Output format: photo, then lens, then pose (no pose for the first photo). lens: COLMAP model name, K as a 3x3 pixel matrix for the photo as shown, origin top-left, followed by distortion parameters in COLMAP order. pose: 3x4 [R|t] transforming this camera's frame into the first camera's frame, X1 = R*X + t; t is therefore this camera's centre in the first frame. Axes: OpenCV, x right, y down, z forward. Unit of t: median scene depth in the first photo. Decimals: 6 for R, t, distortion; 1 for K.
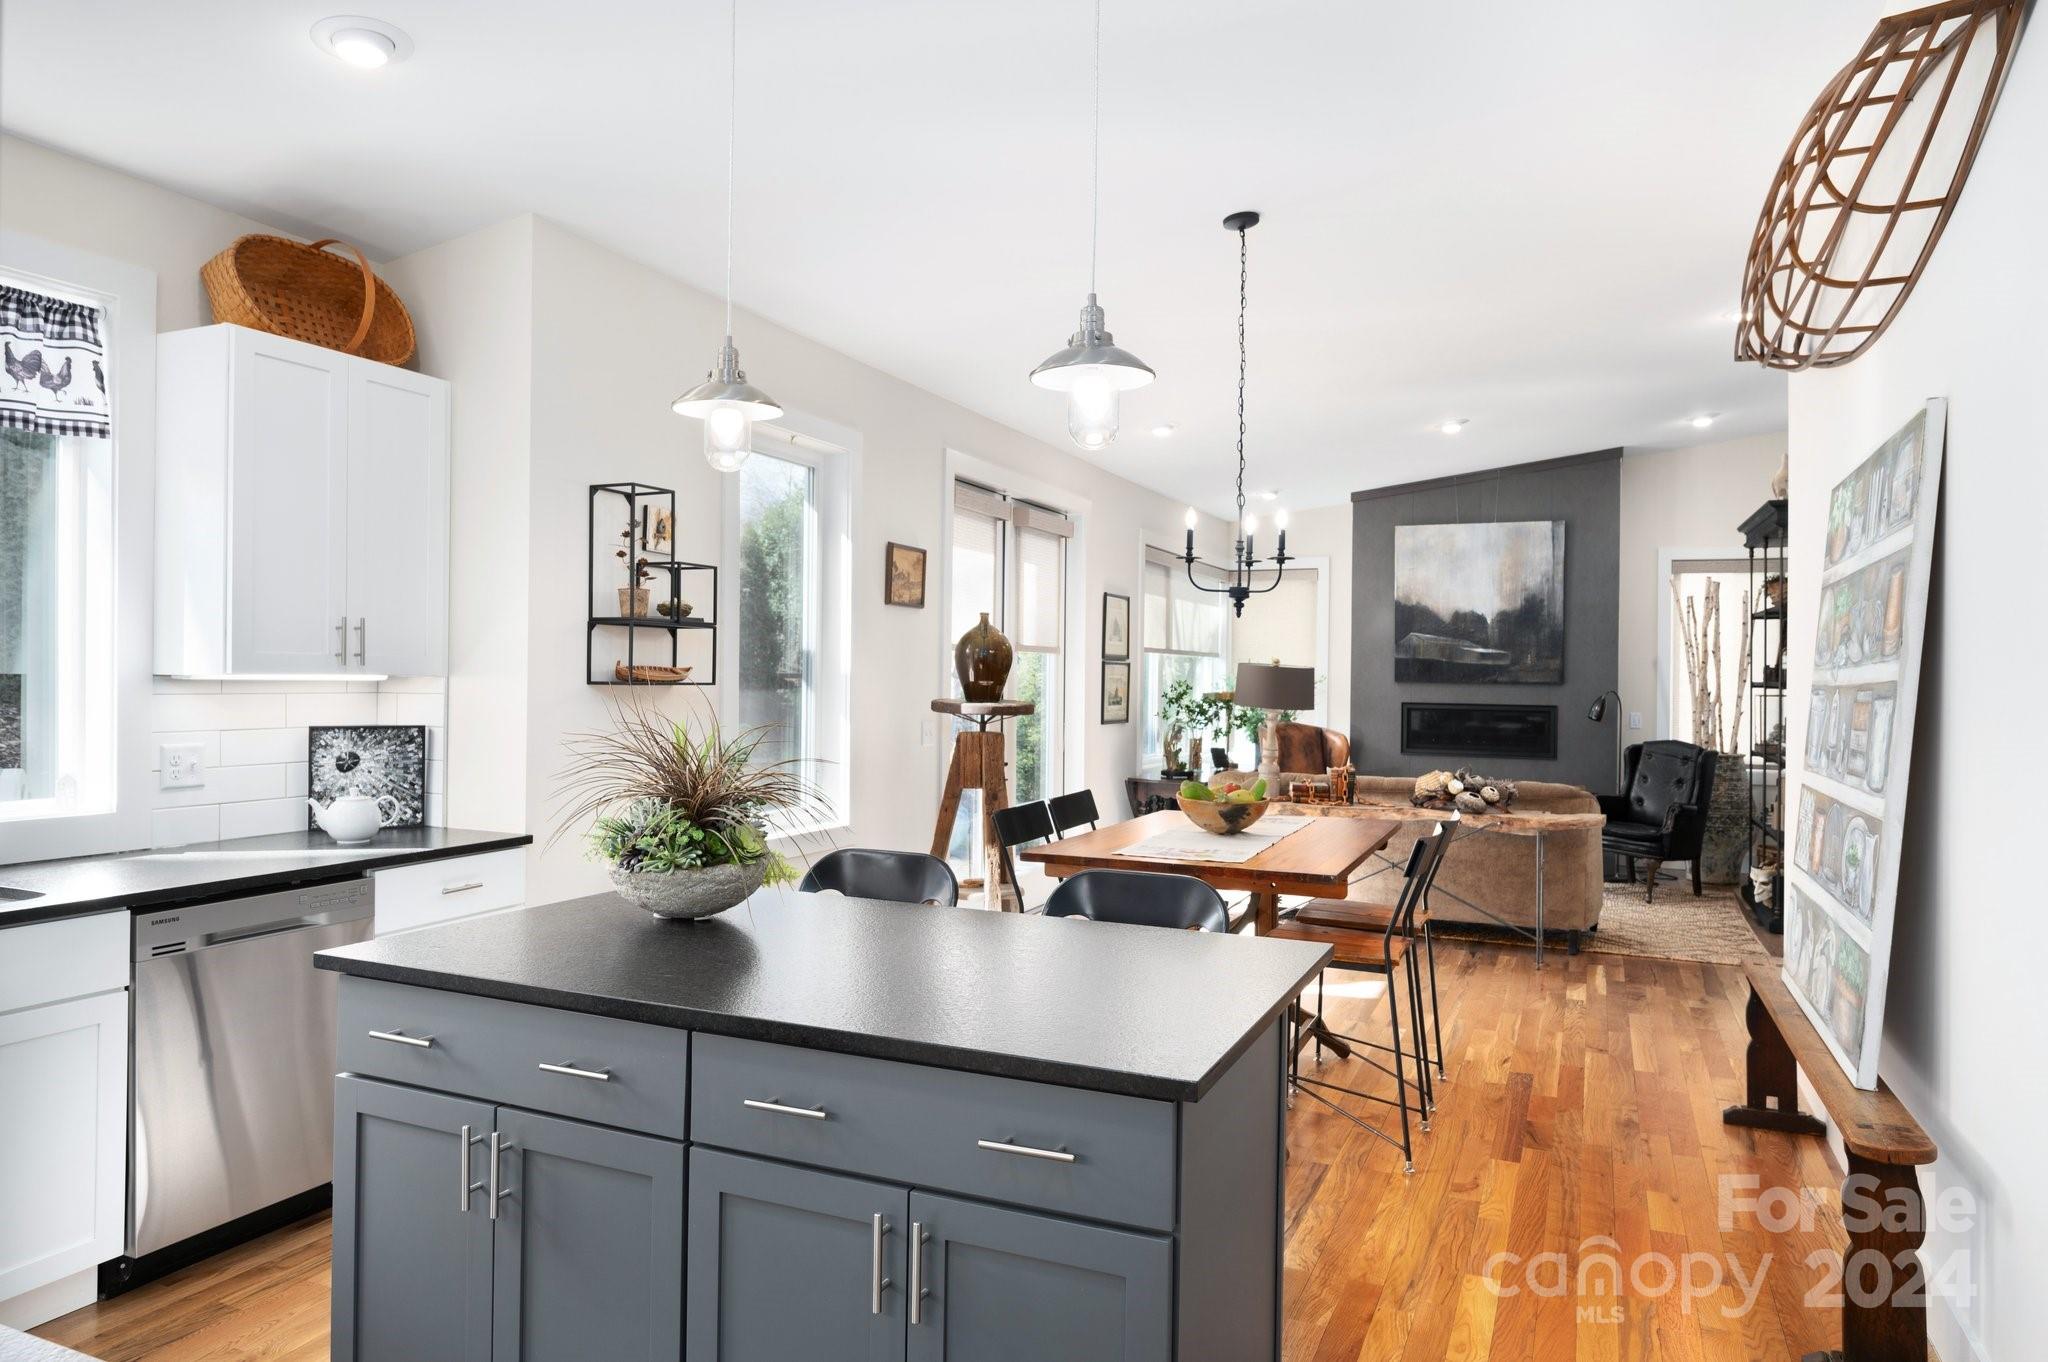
lens RADIAL K [[1289.1, 0, 1020.8], [0, 1289.1, 673.5], [0, 0, 1]] dist [-0.017683, 0.004037]
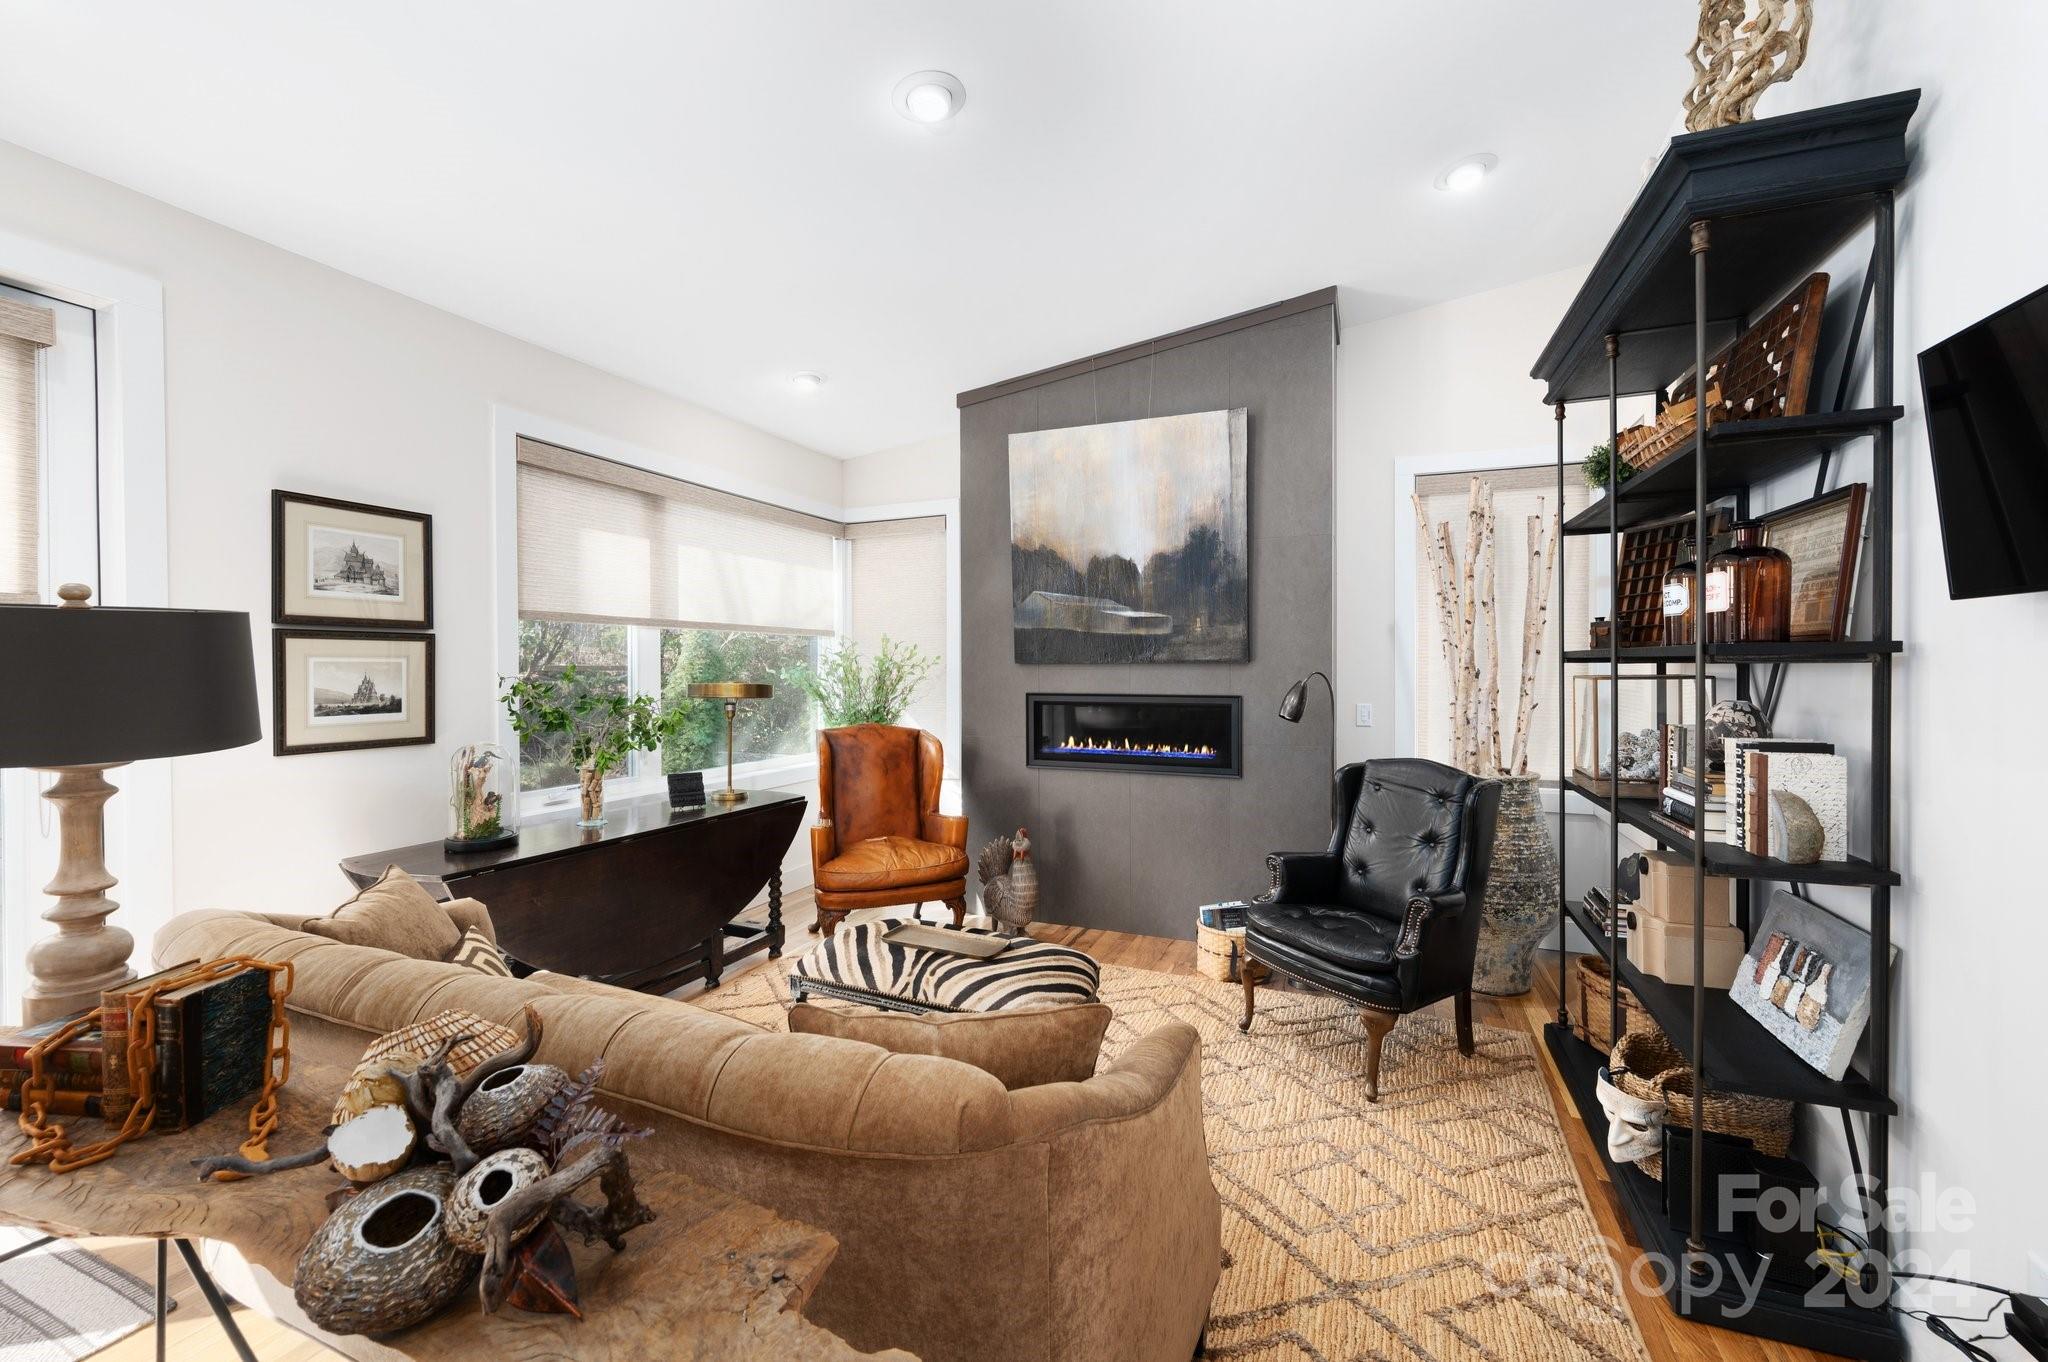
lens RADIAL K [[821.8, 0, 1029.3], [0, 821.8, 671.8], [0, 0, 1]] dist [-0.002688, 0.000549]
pose [[0.999616, -0.015544, 0.022951, 0.372216], [0.015382, 0.999856, 0.007222, 0.010260], [-0.023060, -0.006866, 0.999711, 0.726097]]
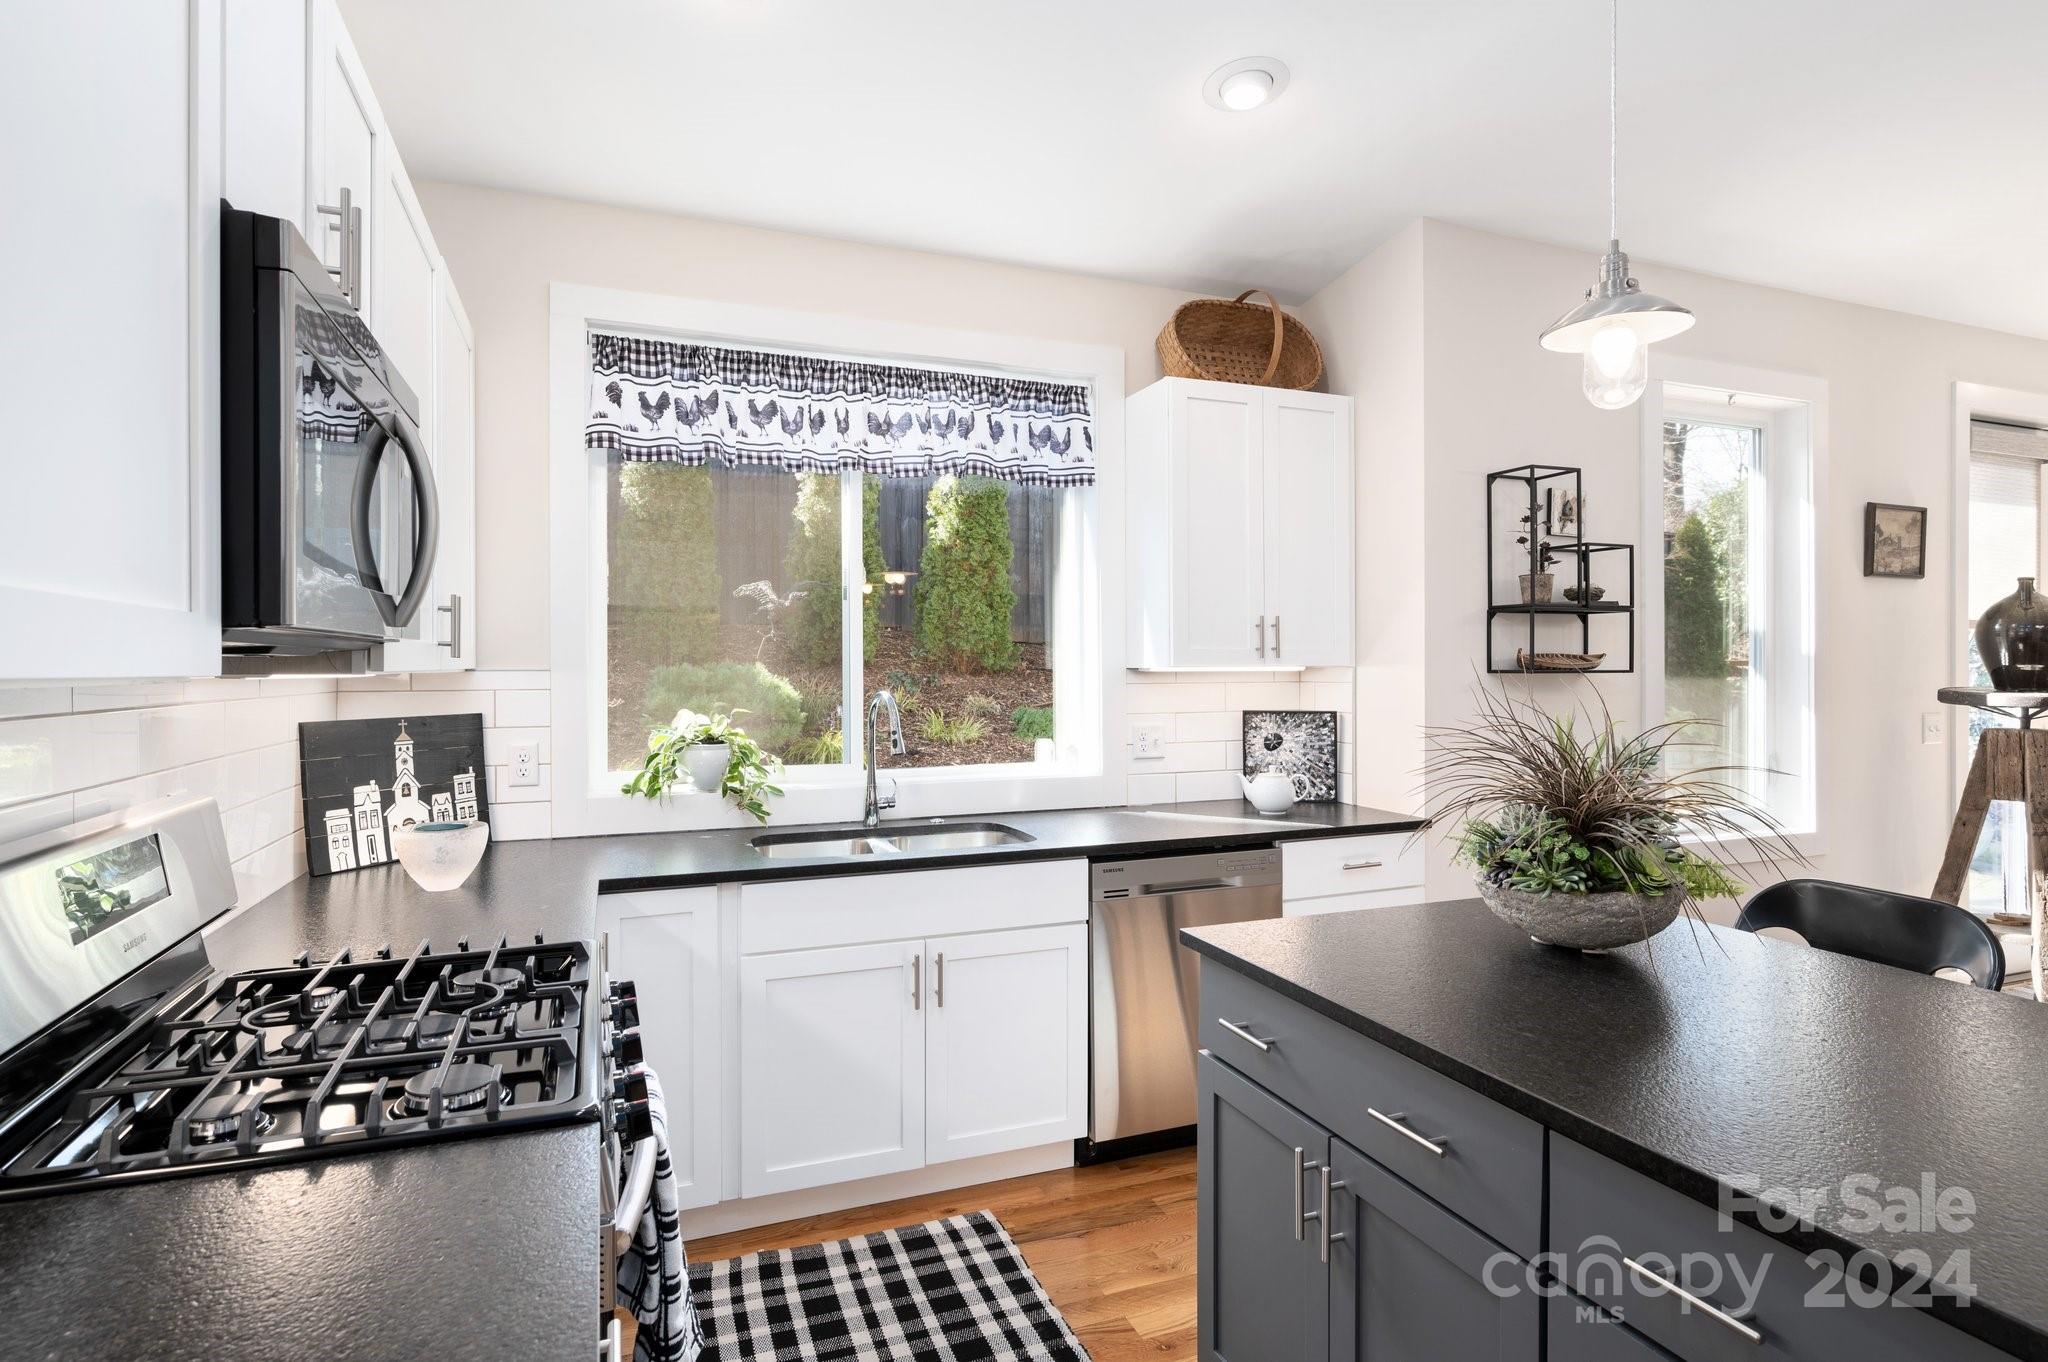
lens RADIAL K [[1055.5, 0, 1019.1], [0, 1055.5, 668.5], [0, 0, 1]] dist [-0.002417, 0.001487]
pose [[0.710224, -0.011596, -0.703880, -0.017657], [0.013686, 0.999903, -0.002664, 0.002197], [0.703843, -0.007741, 0.710314, 0.161596]]
